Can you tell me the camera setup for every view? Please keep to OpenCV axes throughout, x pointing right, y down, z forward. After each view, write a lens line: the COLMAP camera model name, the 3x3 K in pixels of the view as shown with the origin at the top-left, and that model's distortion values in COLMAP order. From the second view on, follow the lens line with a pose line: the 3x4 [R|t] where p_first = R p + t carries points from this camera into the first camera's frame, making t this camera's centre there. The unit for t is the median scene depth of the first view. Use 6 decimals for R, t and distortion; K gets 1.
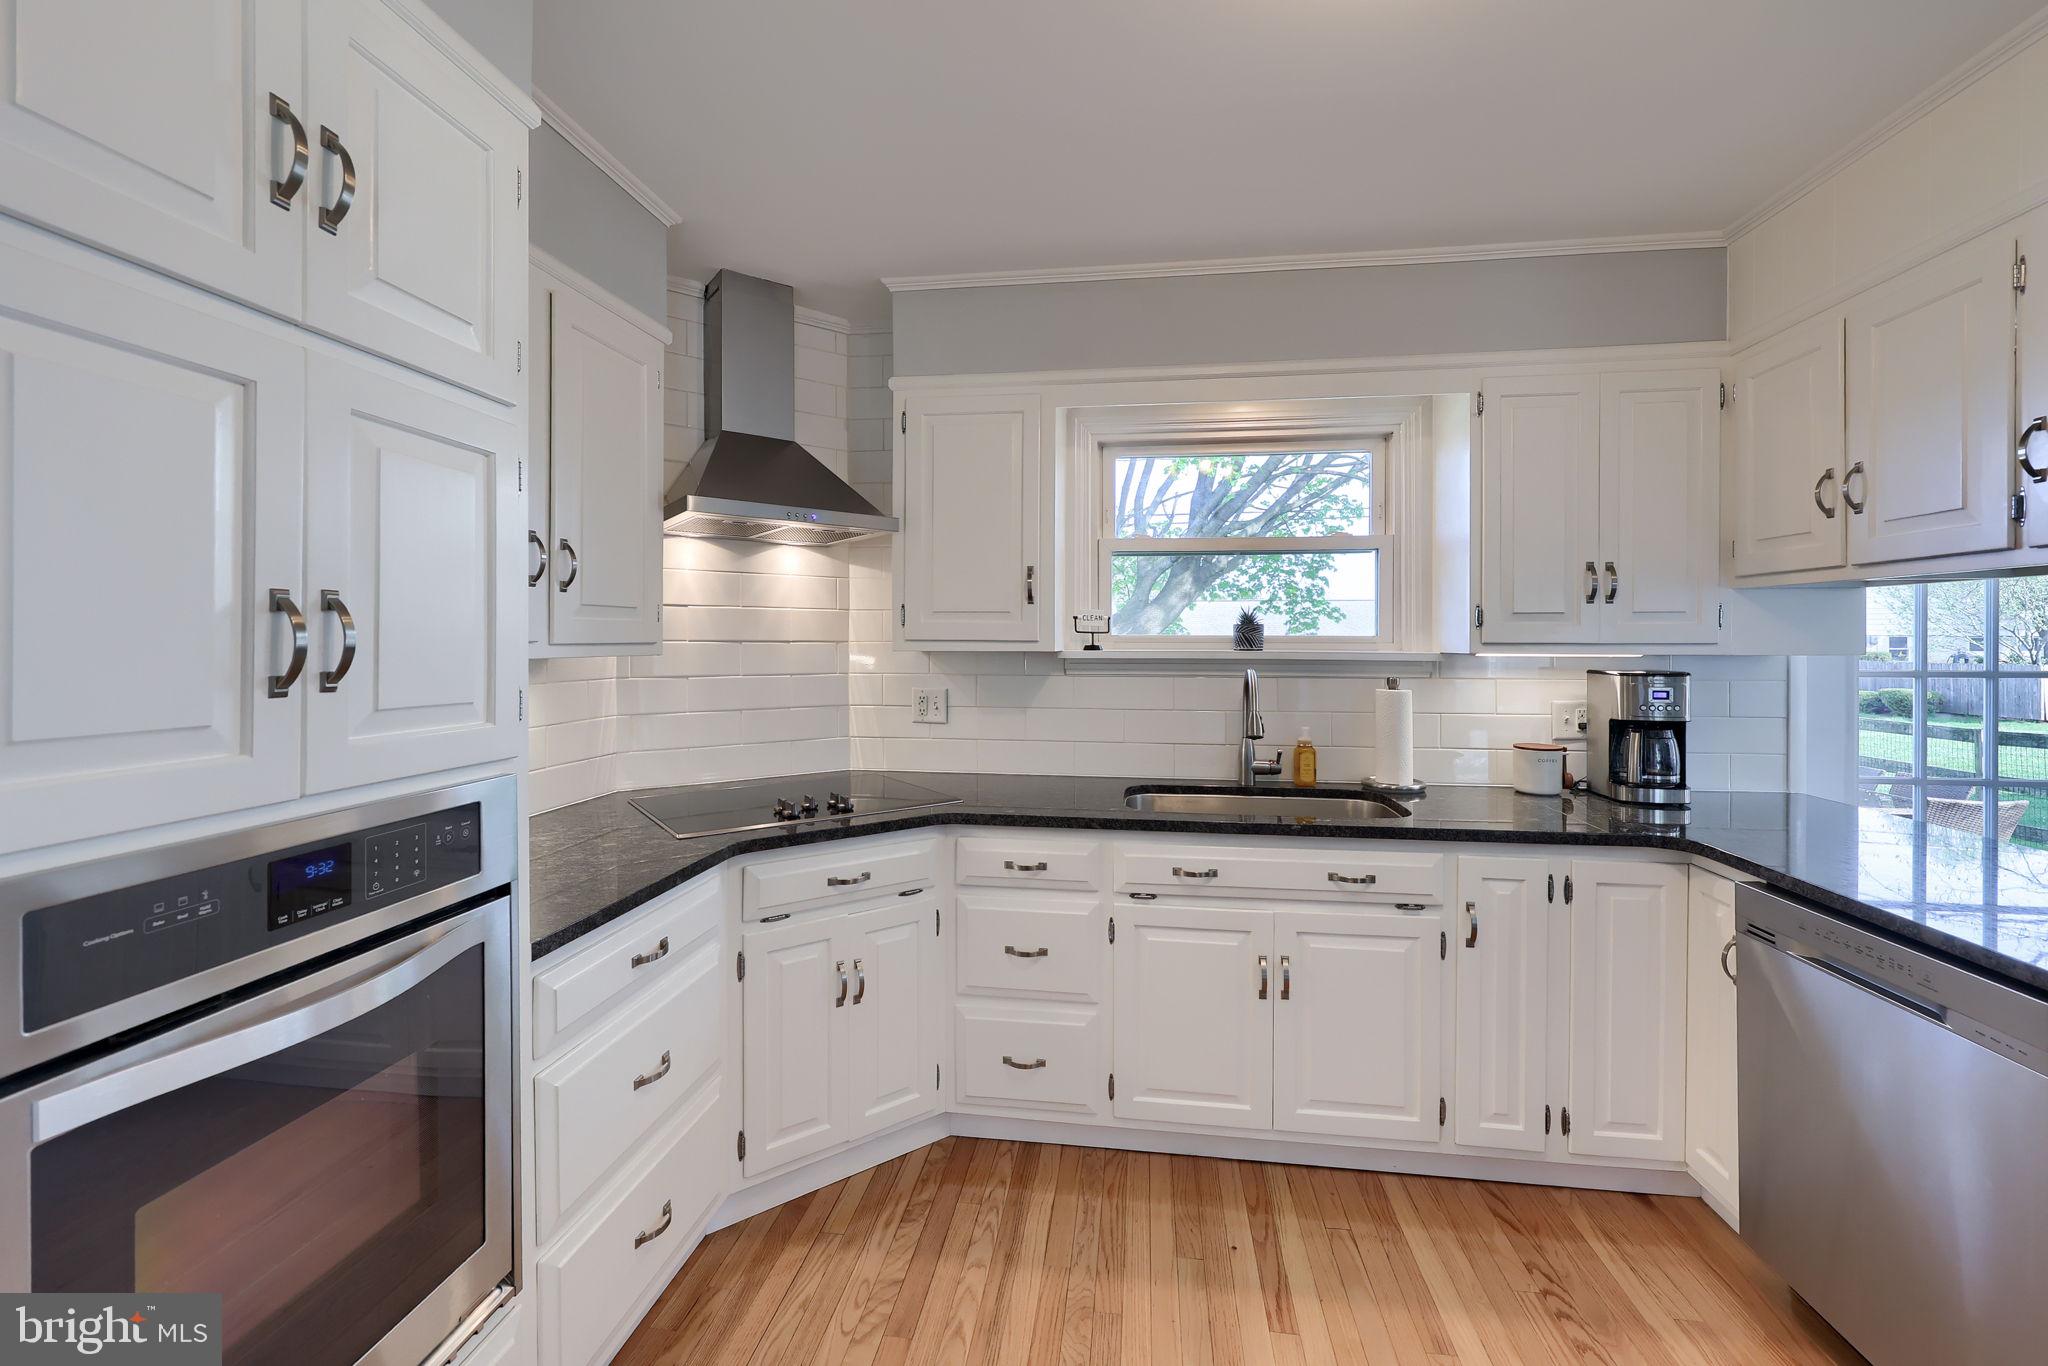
lens RADIAL K [[821.8, 0, 1015.1], [0, 821.8, 638.6], [0, 0, 1]] dist [0.002904, 0.000237]
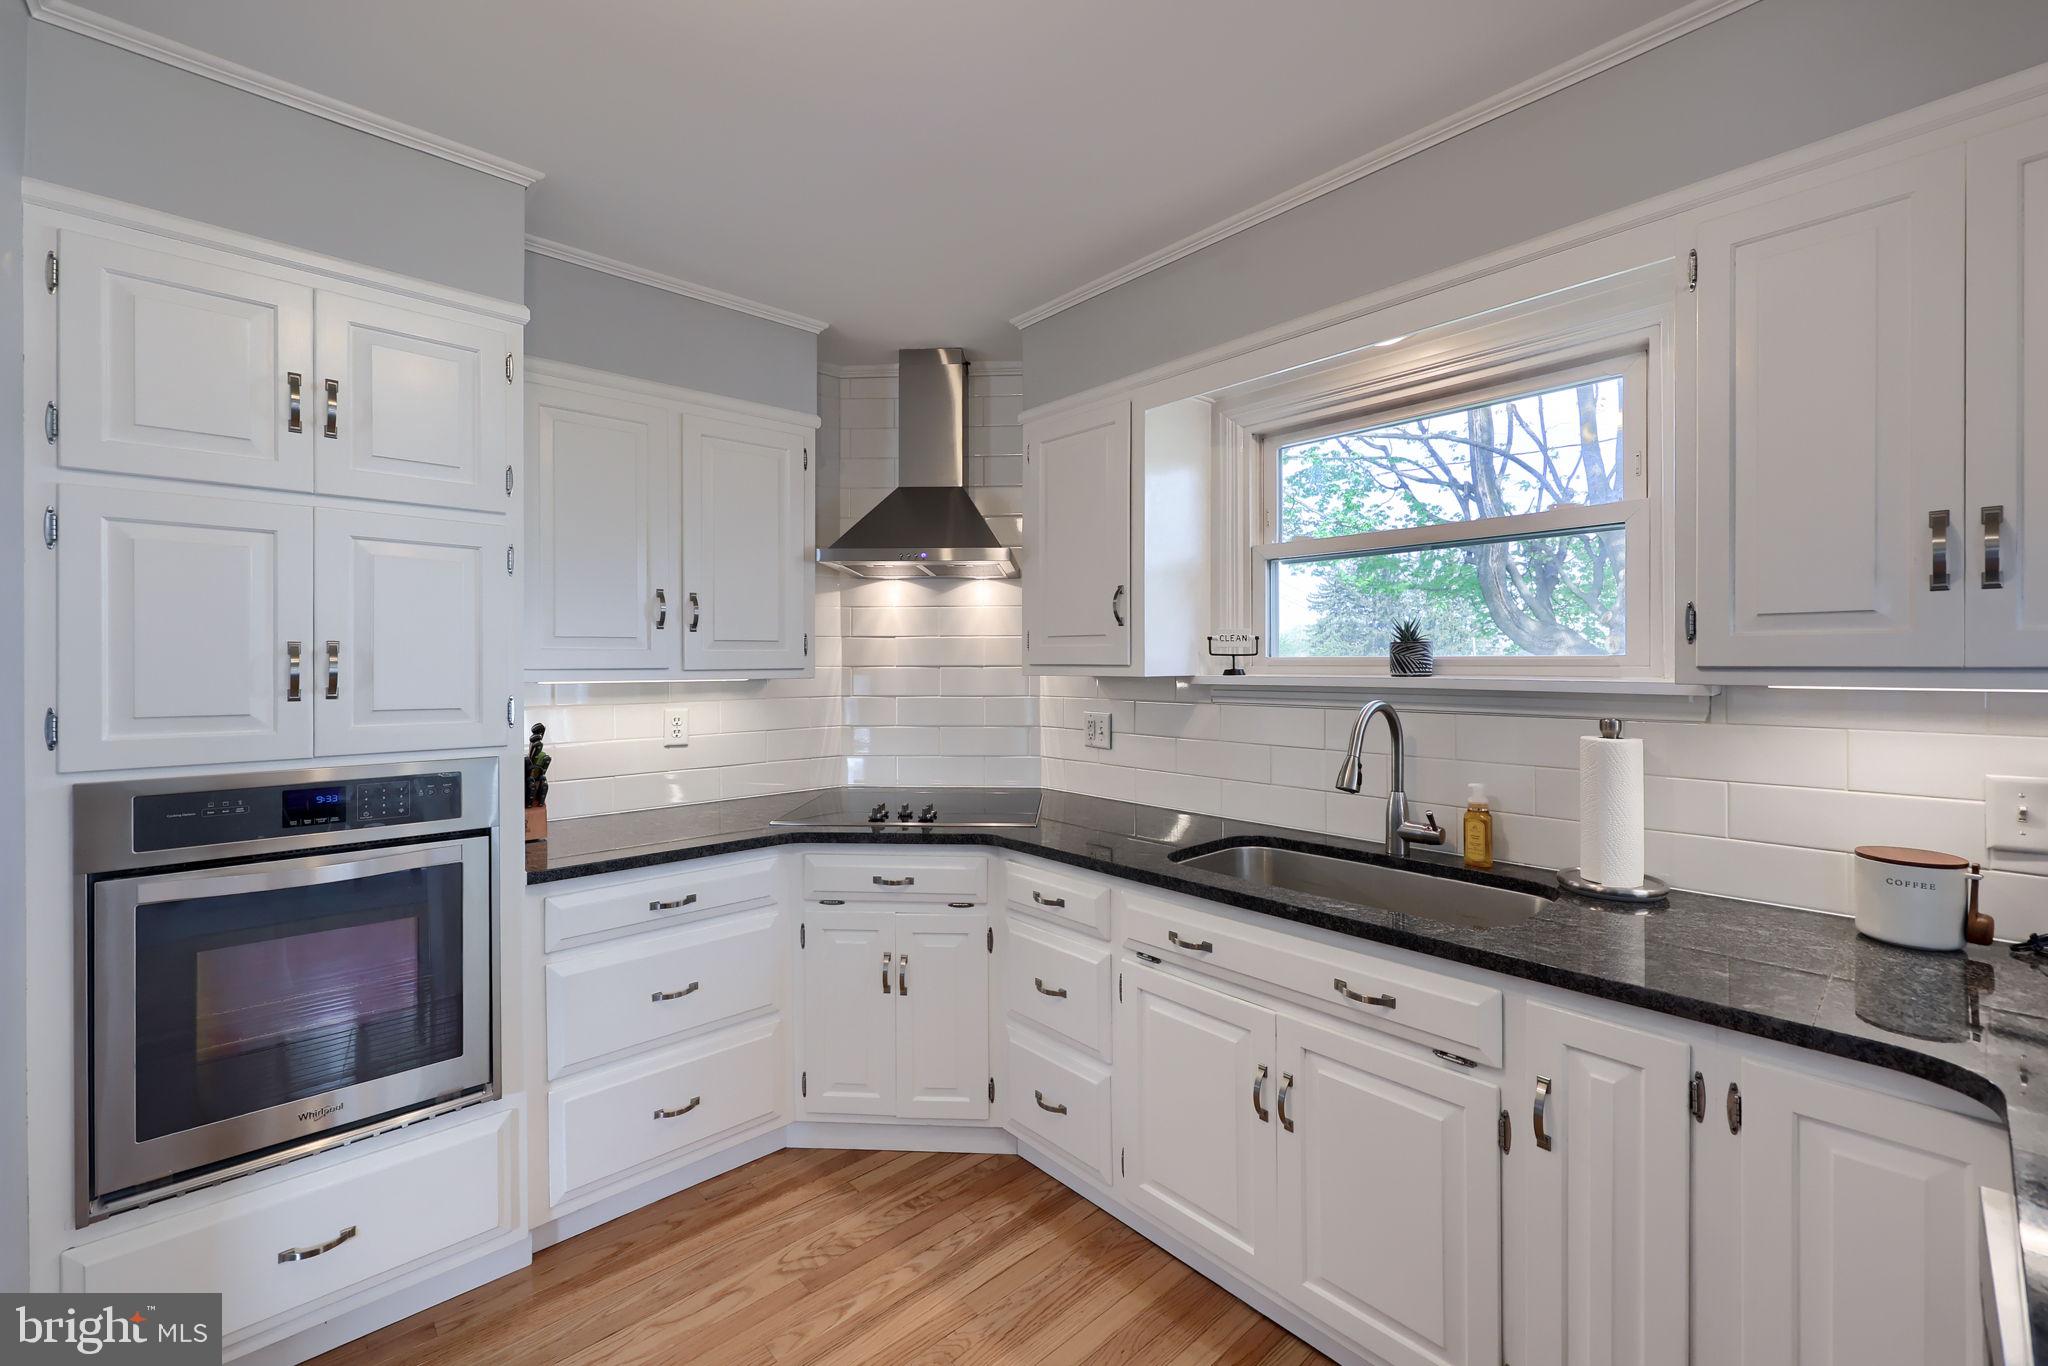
lens RADIAL K [[821.8, 0, 1055.6], [0, 821.8, 661.1], [0, 0, 1]] dist [0.002904, 0.000237]
pose [[0.776925, -0.006288, -0.629561, 0.627800], [0.006949, 0.999975, -0.001413, -0.001270], [0.629554, -0.003277, 0.776949, 0.257925]]
